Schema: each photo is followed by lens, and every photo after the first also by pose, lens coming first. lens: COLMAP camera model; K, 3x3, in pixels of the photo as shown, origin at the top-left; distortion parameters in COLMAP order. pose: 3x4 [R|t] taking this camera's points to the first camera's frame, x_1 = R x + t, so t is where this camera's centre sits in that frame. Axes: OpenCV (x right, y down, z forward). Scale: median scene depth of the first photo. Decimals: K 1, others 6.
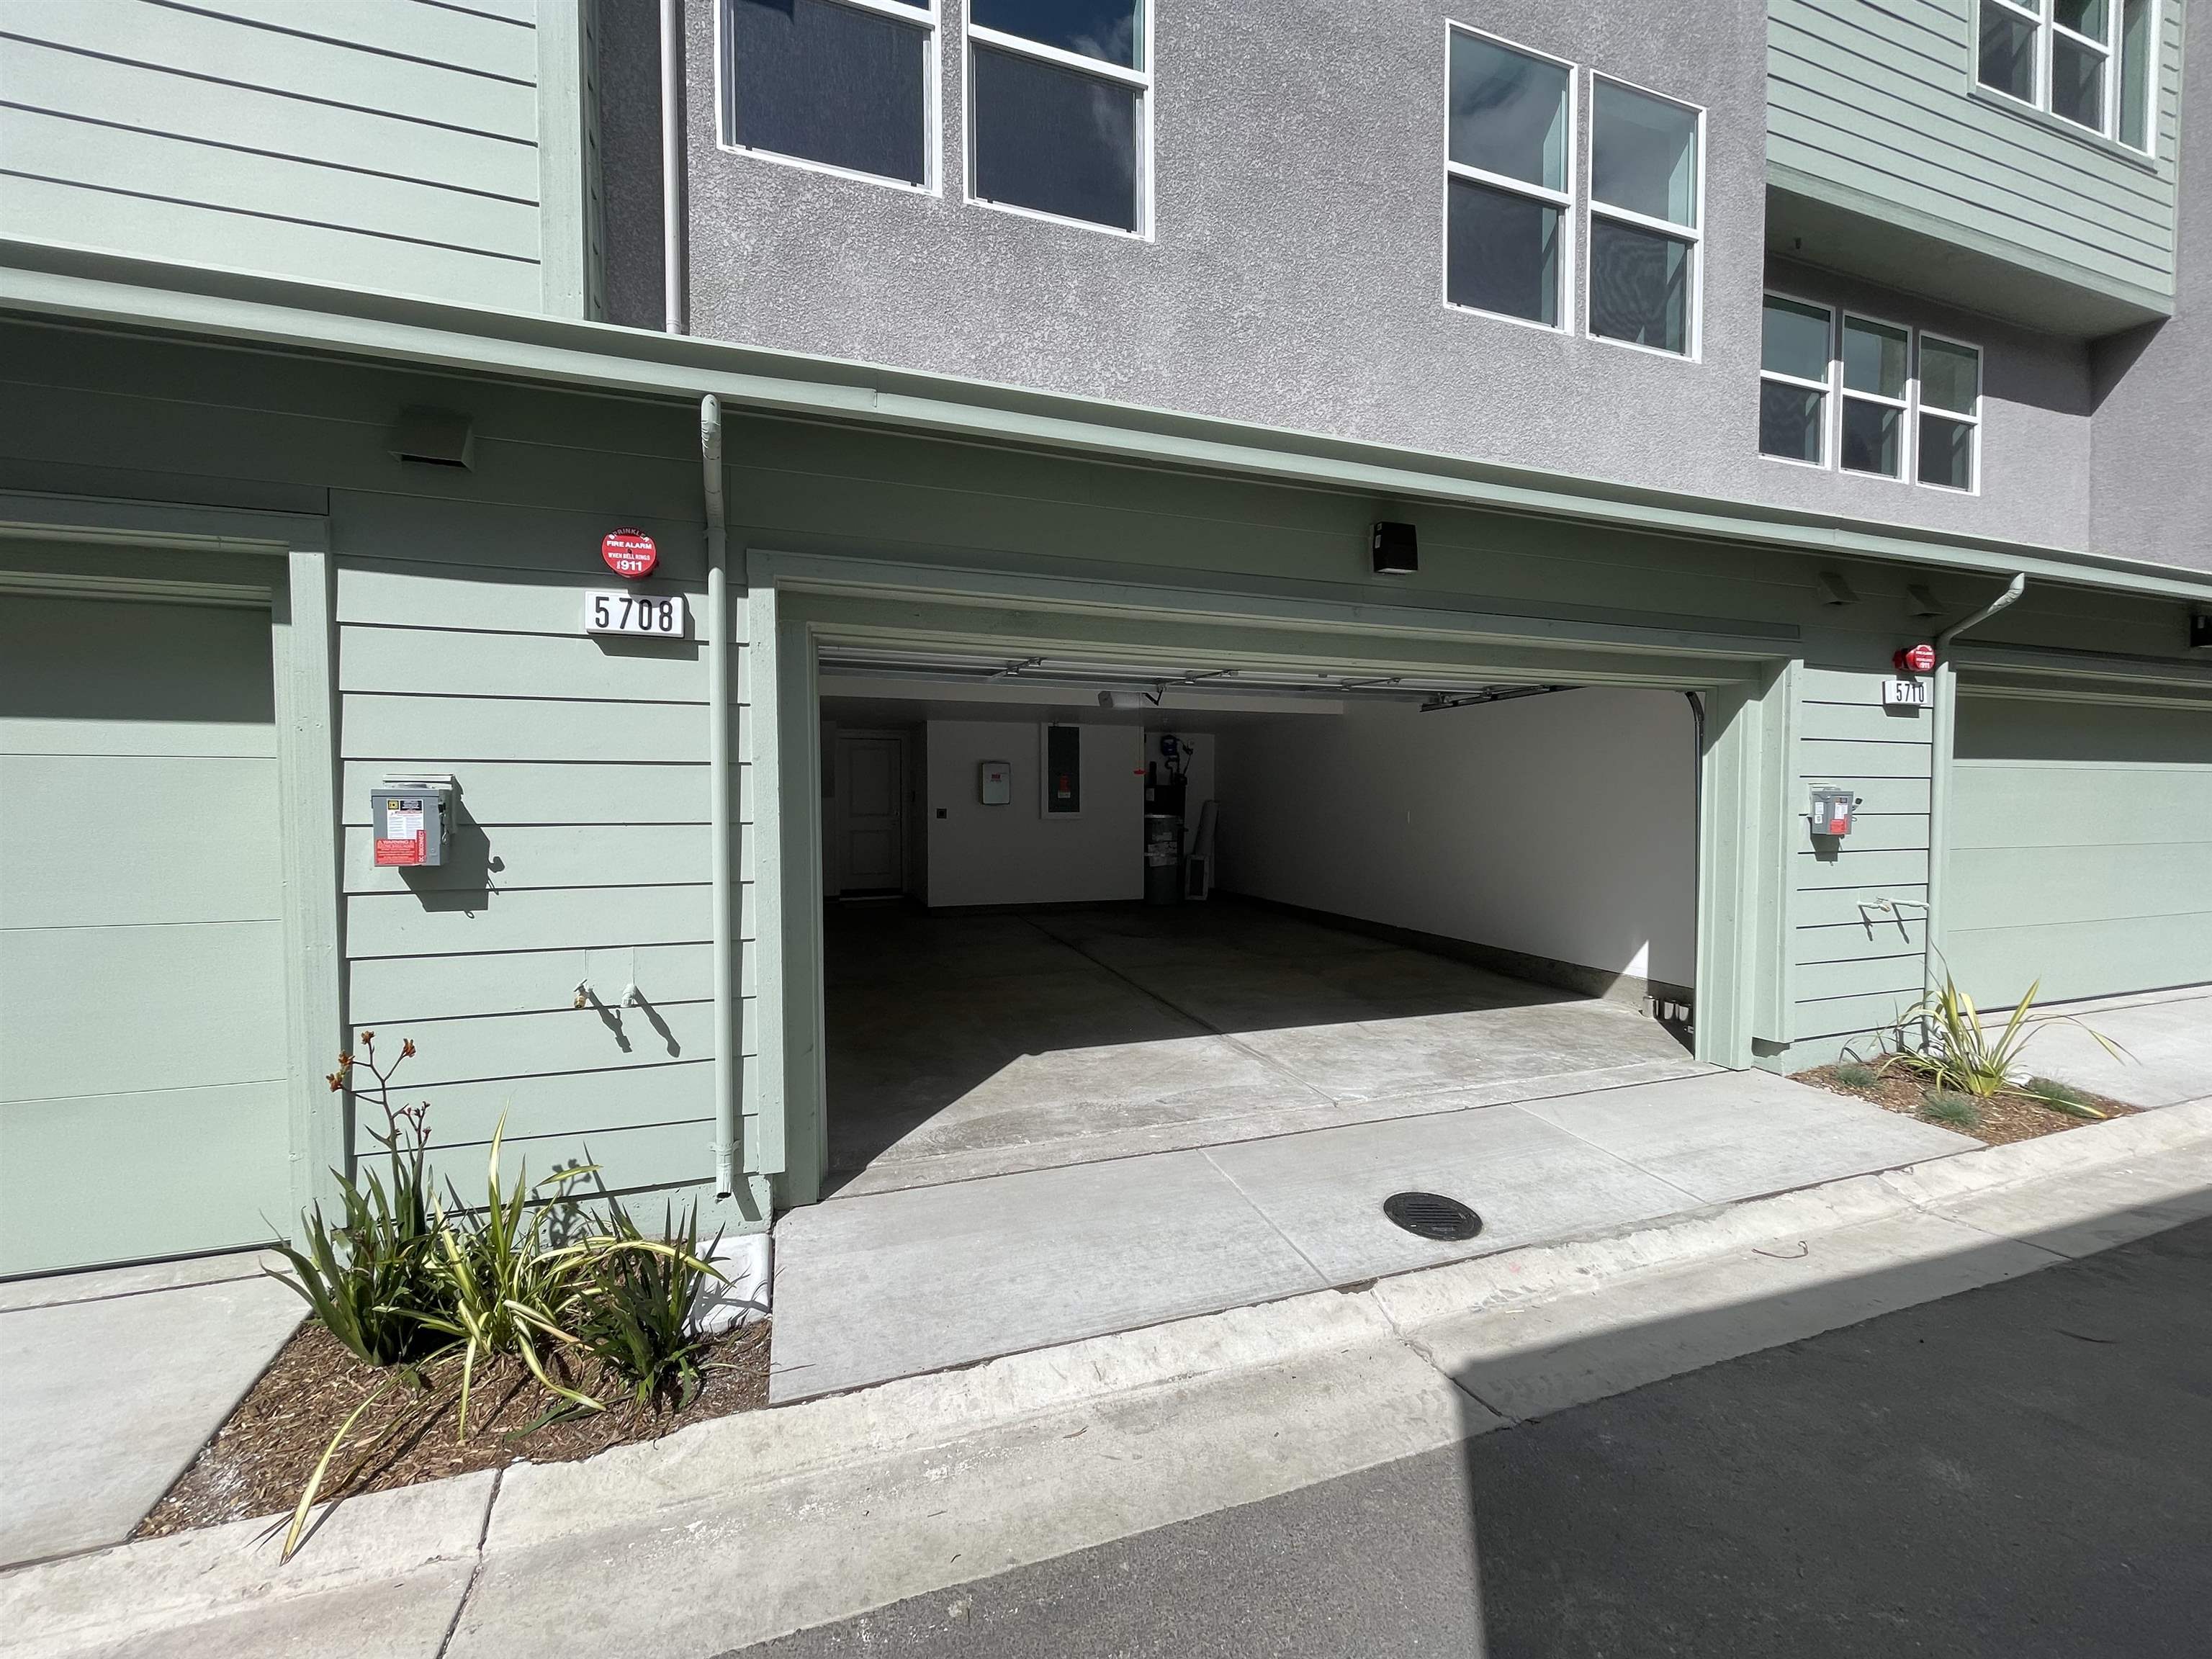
lens RADIAL K [[888.8, 0, 1095.8], [0, 888.8, 830.5], [0, 0, 1]] dist [-0.003143, 0.000186]
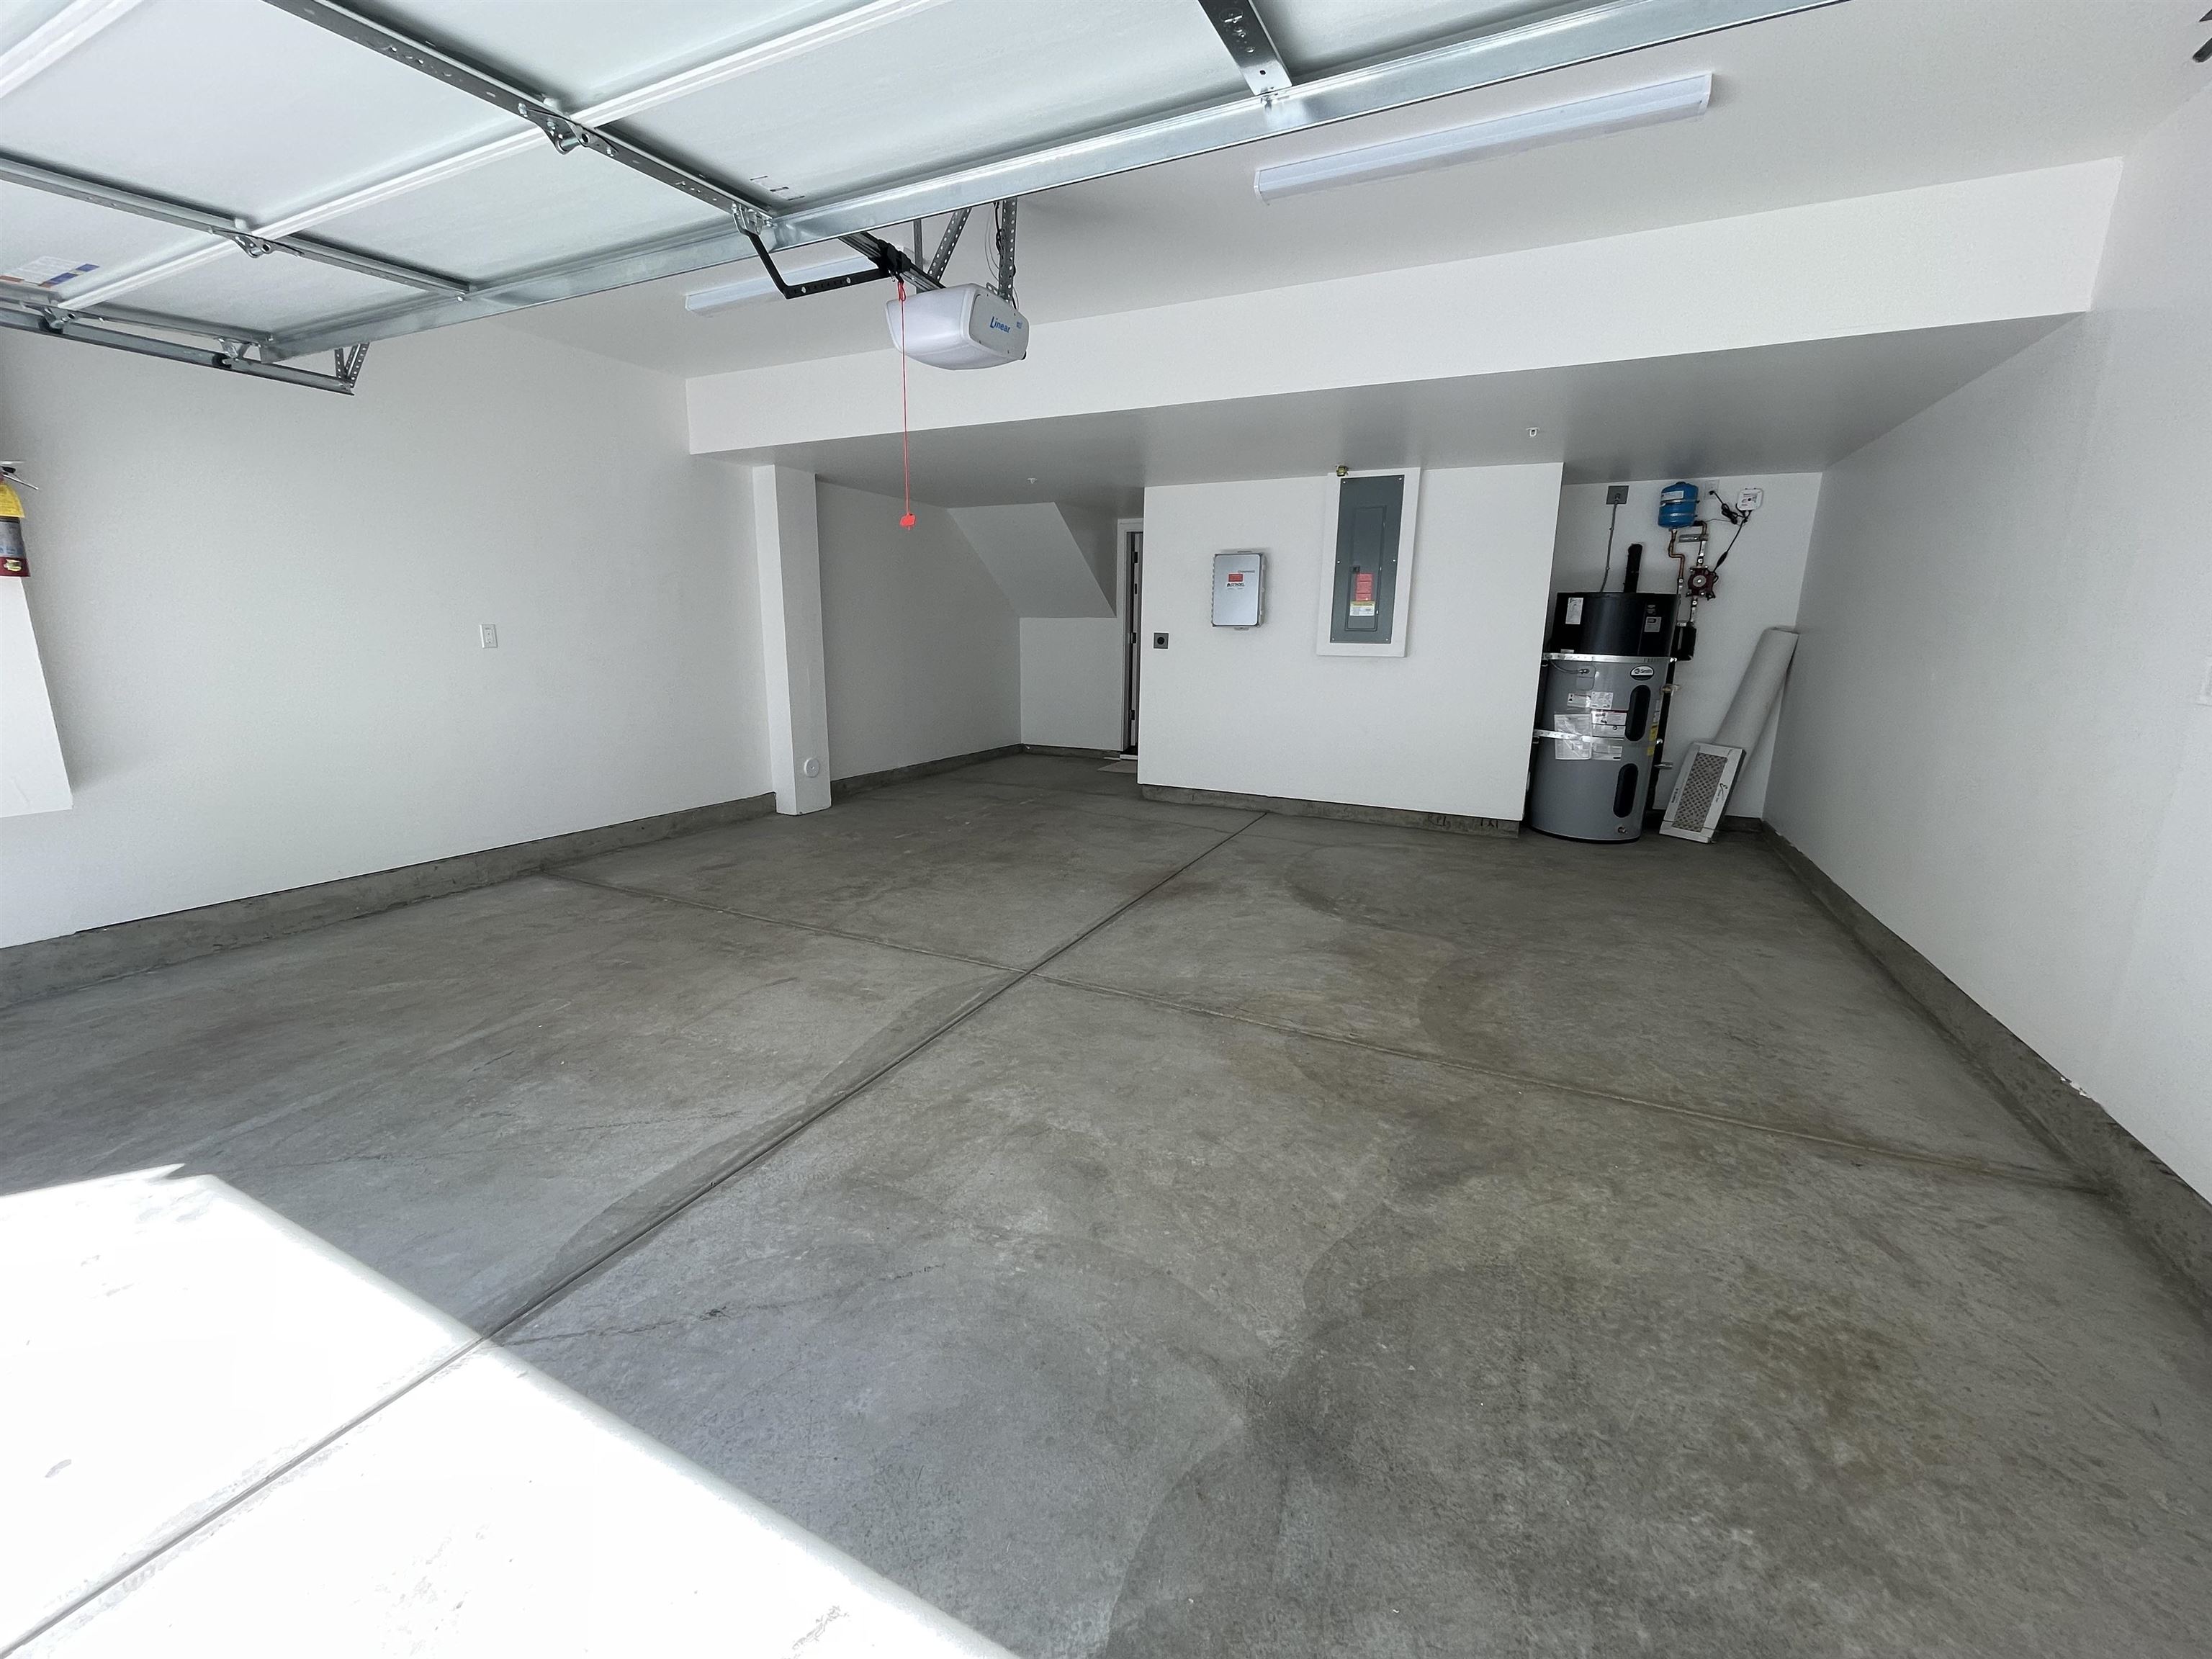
lens RADIAL K [[888.8, 0, 1108.8], [0, 888.8, 827.3], [0, 0, 1]] dist [-0.003143, 0.000186]
pose [[0.702293, 0.165365, -0.692415, 0.256133], [-0.037224, 0.979846, 0.196255, -0.010740], [0.710914, -0.112055, 0.694294, 0.496258]]
